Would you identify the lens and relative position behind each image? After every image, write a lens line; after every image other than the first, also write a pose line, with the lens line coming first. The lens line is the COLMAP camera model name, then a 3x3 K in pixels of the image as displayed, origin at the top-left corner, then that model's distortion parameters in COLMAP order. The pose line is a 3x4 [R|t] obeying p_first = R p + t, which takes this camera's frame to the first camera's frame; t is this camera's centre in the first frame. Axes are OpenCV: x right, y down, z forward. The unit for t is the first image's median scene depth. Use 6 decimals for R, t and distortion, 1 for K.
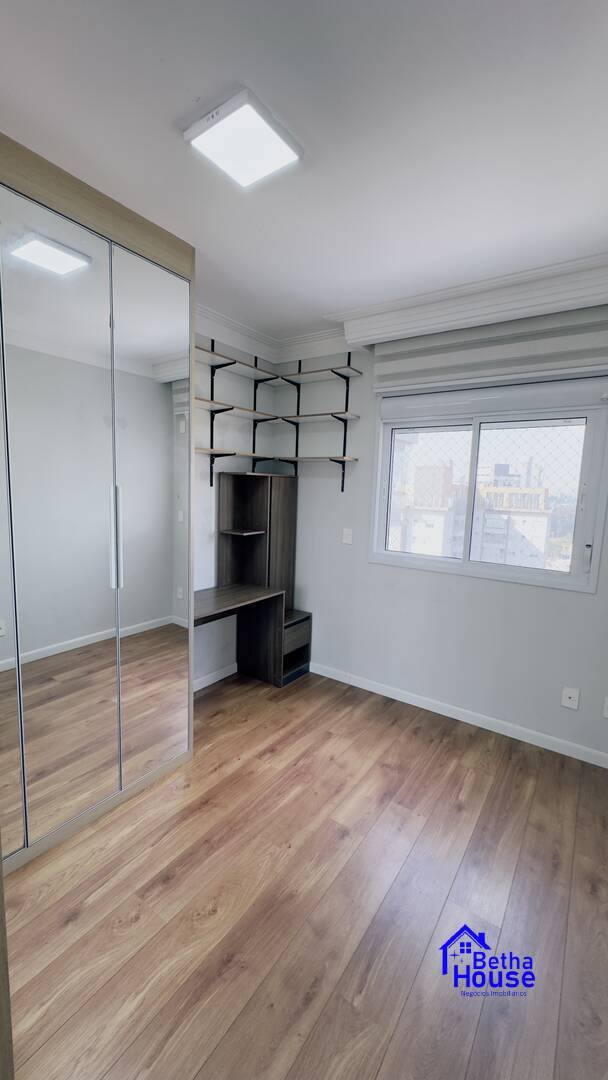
lens RADIAL K [[432.6, 0, 305.2], [0, 432.6, 539.2], [0, 0, 1]] dist [0.000582, -0.000102]
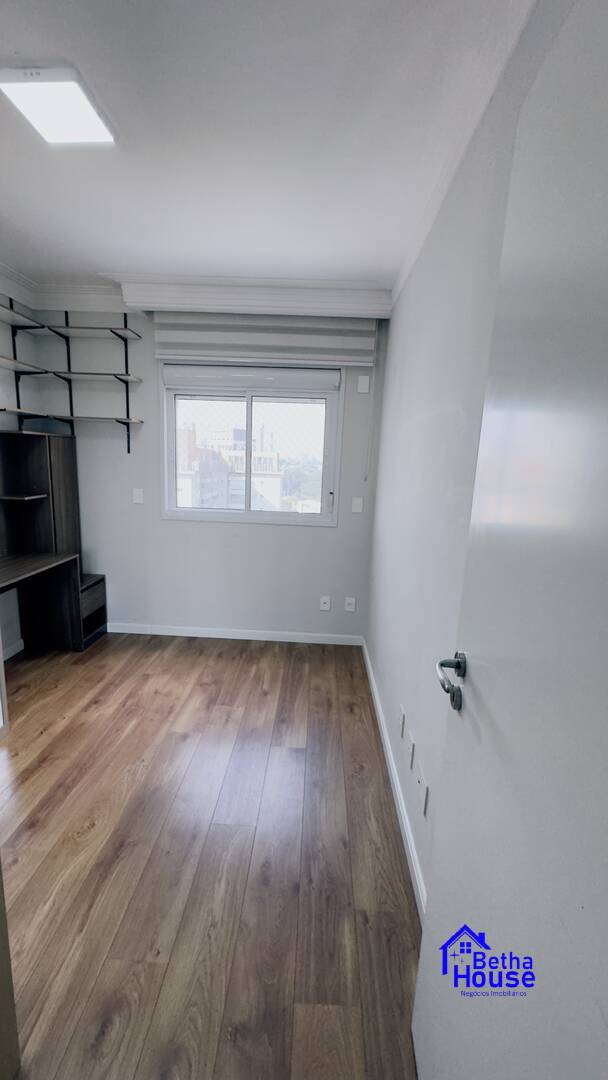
lens RADIAL K [[432.6, 0, 305.0], [0, 432.6, 540.8], [0, 0, 1]] dist [0.000582, -0.000102]
pose [[0.841453, -0.101097, 0.530788, -0.151605], [0.054921, 0.993255, 0.102115, 0.018447], [-0.537532, -0.056773, 0.841330, -0.120776]]
